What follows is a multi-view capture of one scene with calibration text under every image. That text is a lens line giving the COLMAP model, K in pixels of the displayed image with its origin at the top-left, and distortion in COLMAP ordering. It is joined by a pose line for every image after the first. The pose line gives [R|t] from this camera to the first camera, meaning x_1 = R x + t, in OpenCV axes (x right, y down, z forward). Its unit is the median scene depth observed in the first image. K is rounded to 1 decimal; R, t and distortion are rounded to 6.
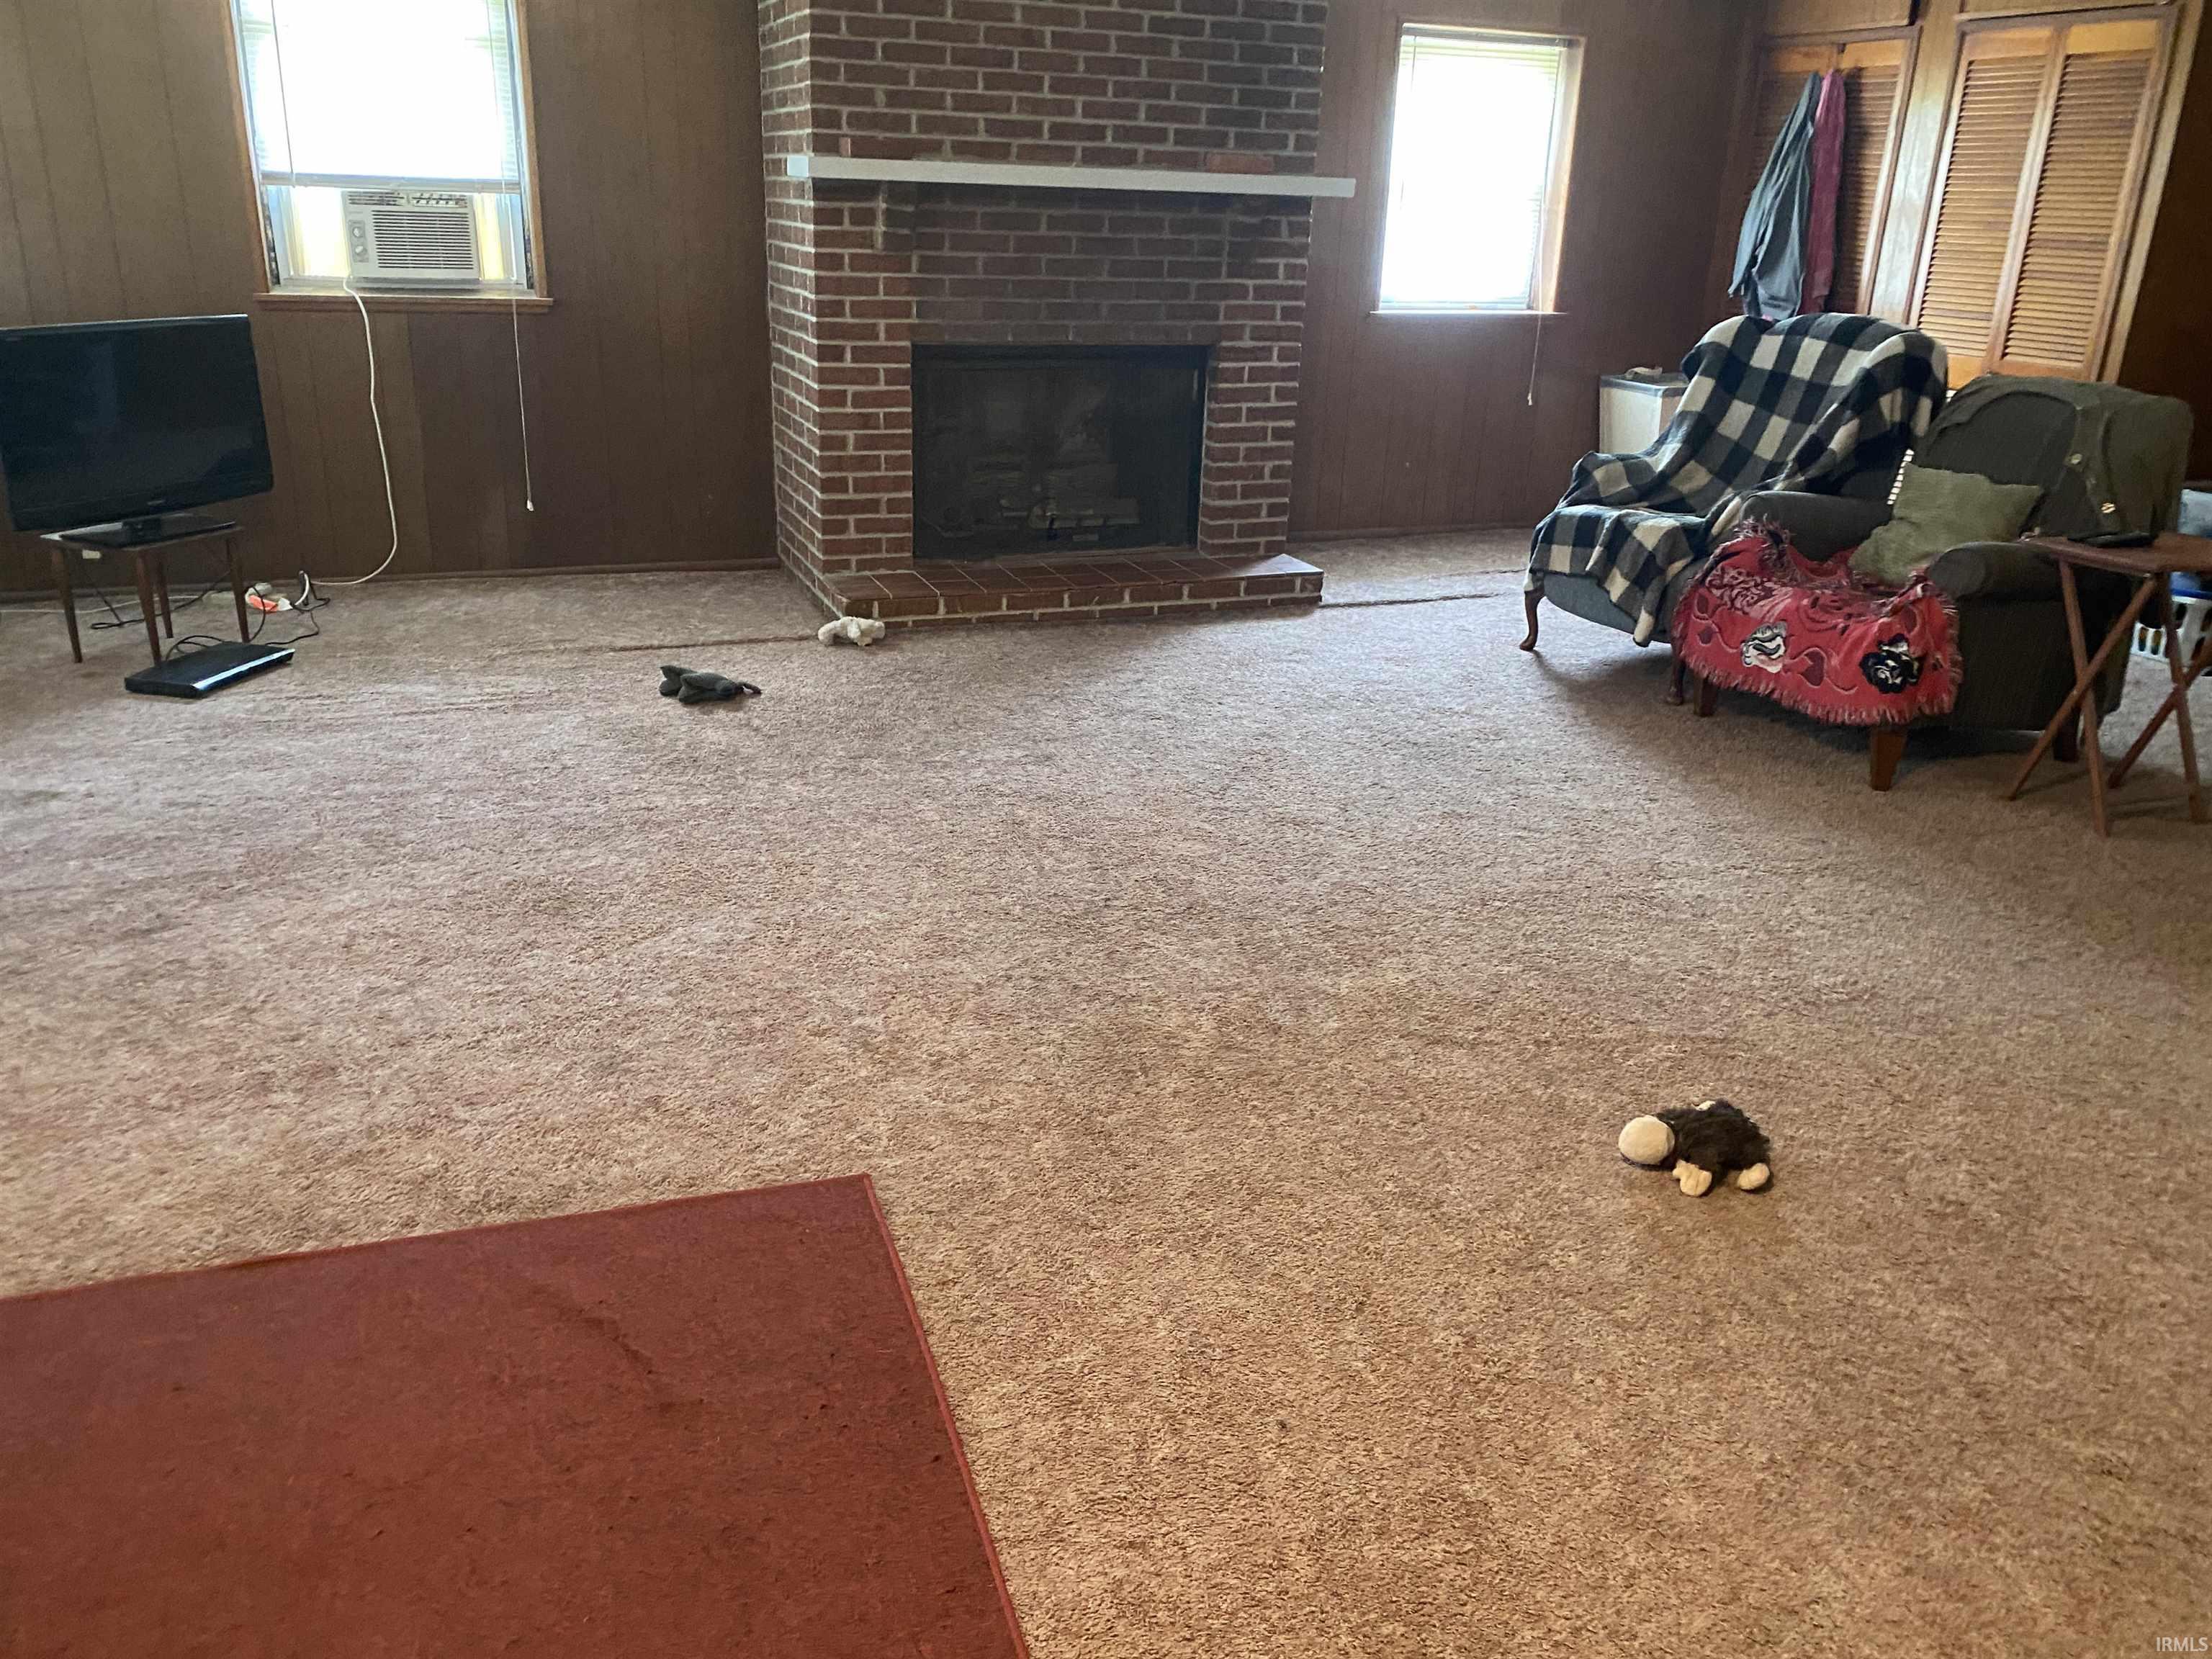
lens RADIAL K [[1680.1, 0, 1099.1], [0, 1680.1, 807.3], [0, 0, 1]] dist [0.018627, -0.014469]
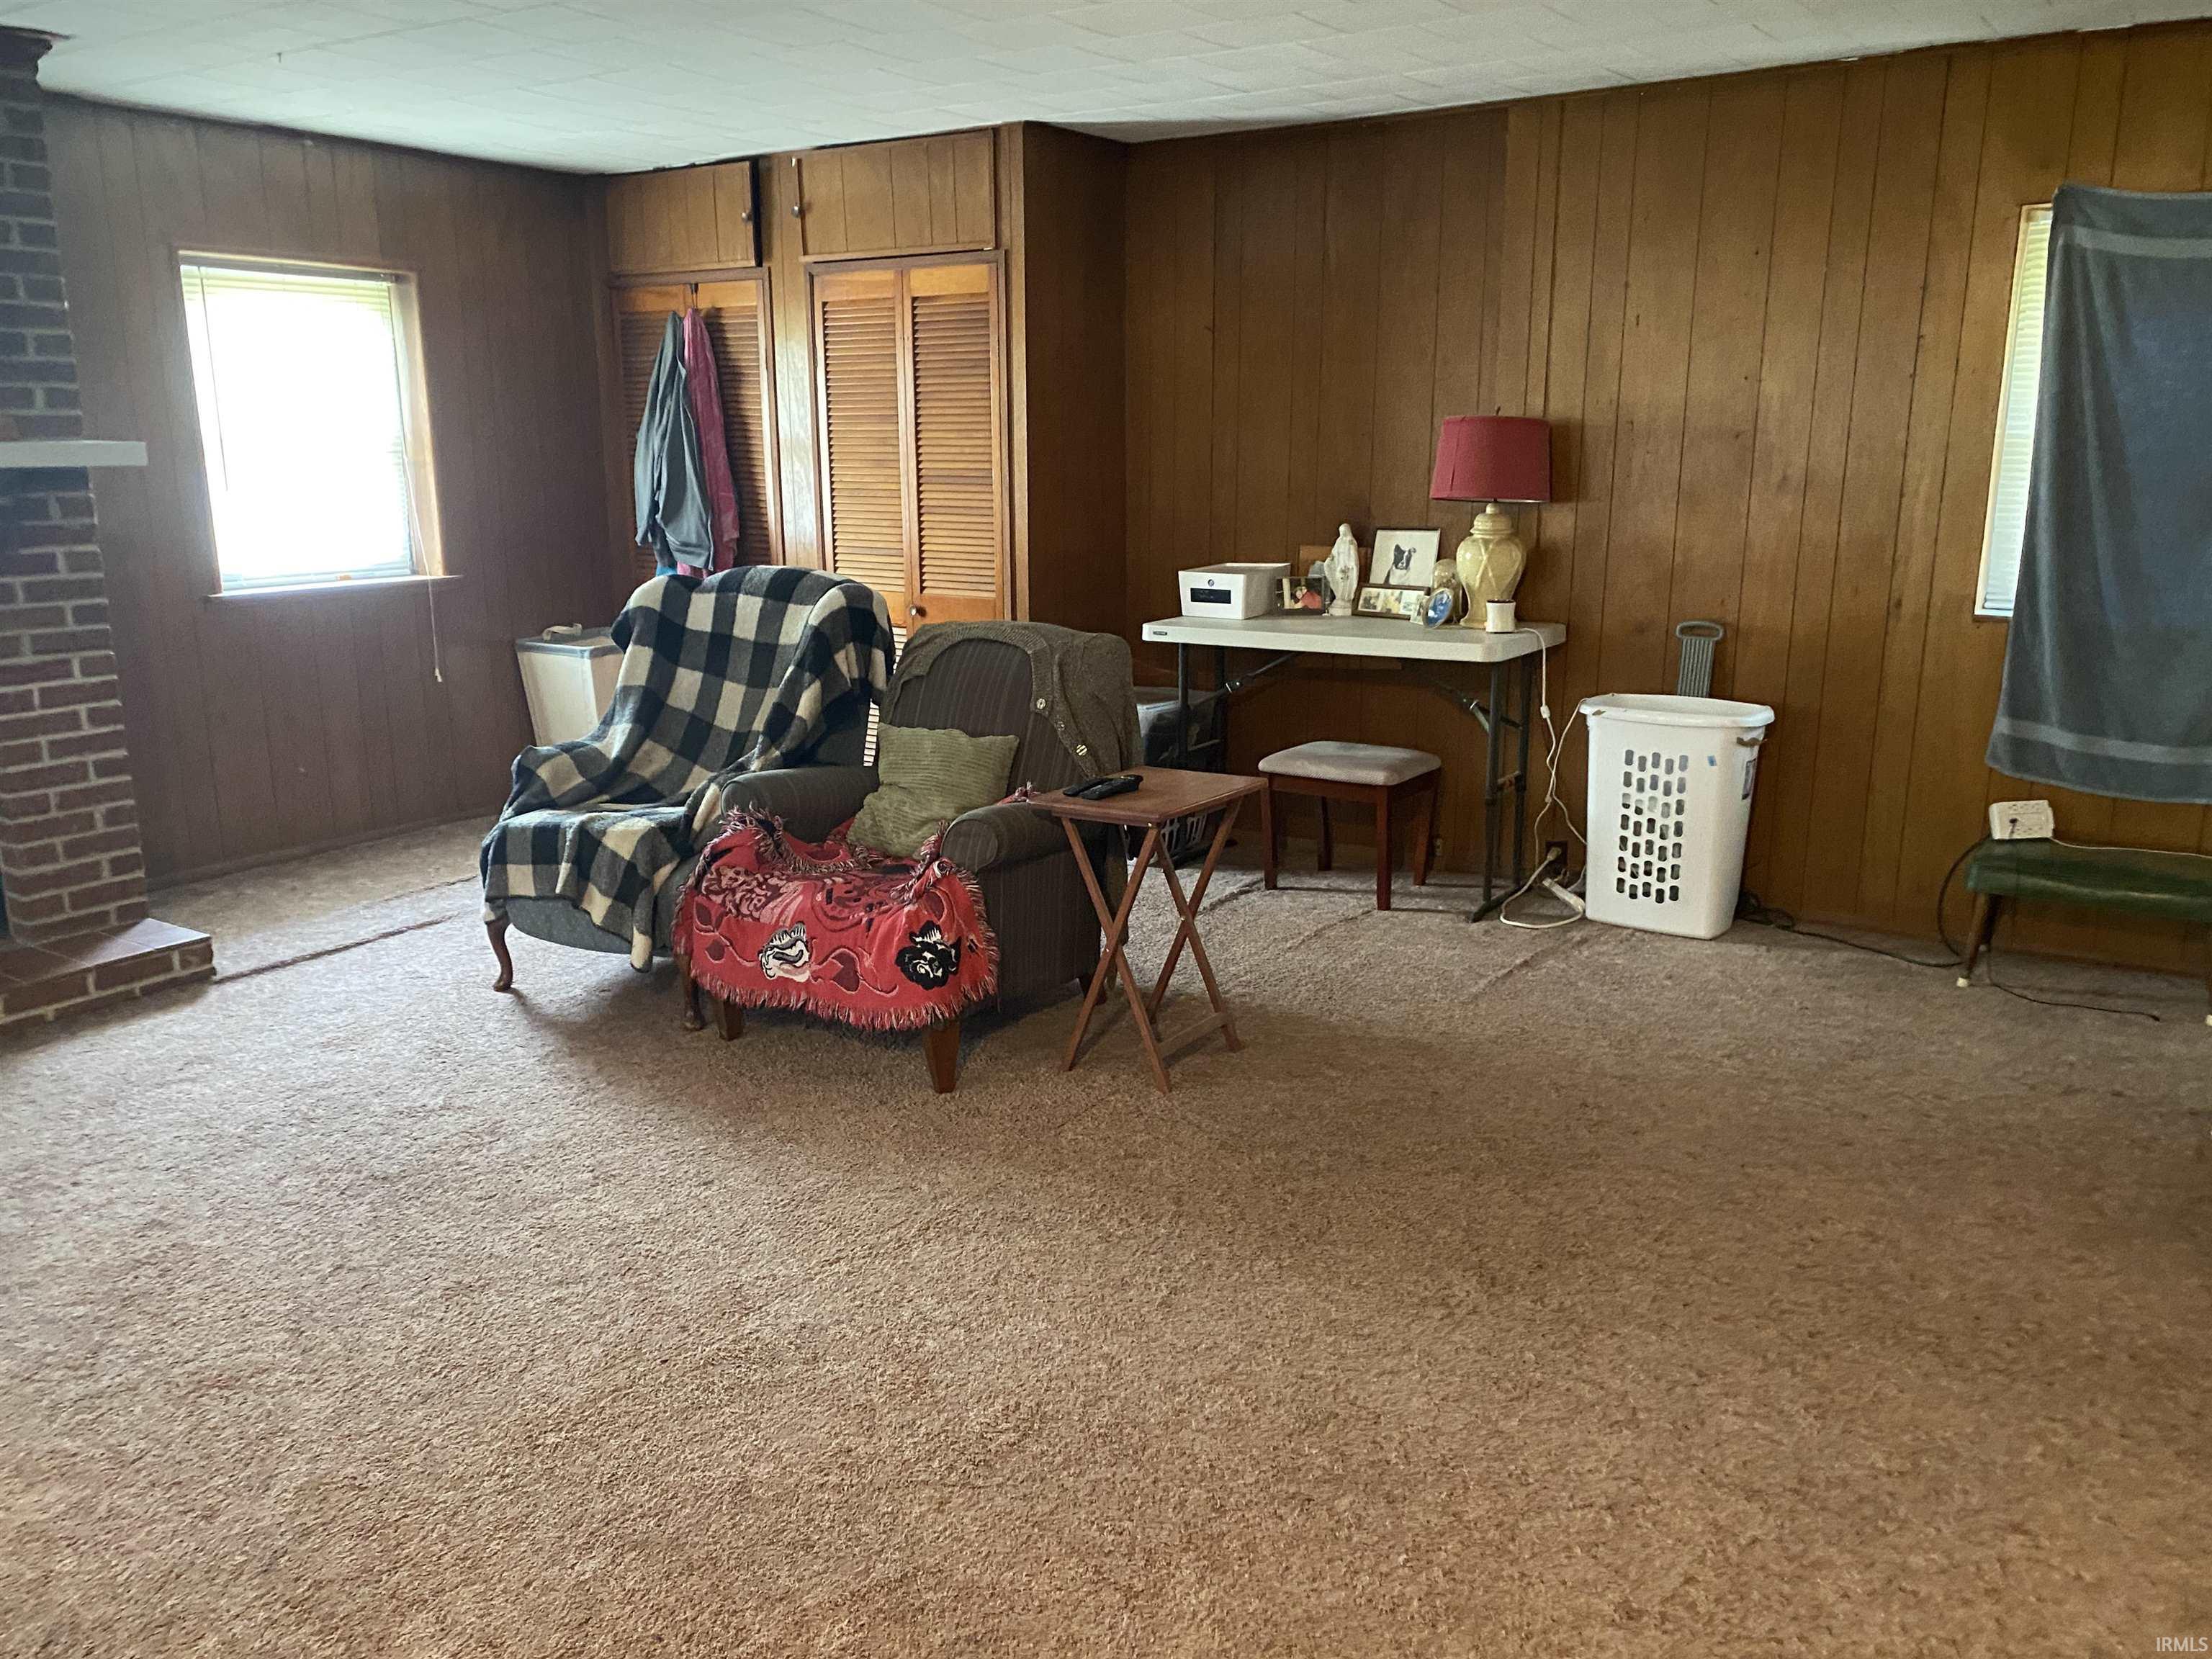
lens RADIAL K [[1680.1, 0, 1090.8], [0, 1680.1, 830.1], [0, 0, 1]] dist [0.018627, -0.014469]
pose [[0.813056, -0.170838, 0.556556, 0.048879], [0.230425, 0.972342, -0.038155, -0.079292], [-0.534645, 0.159266, 0.829933, 0.173179]]
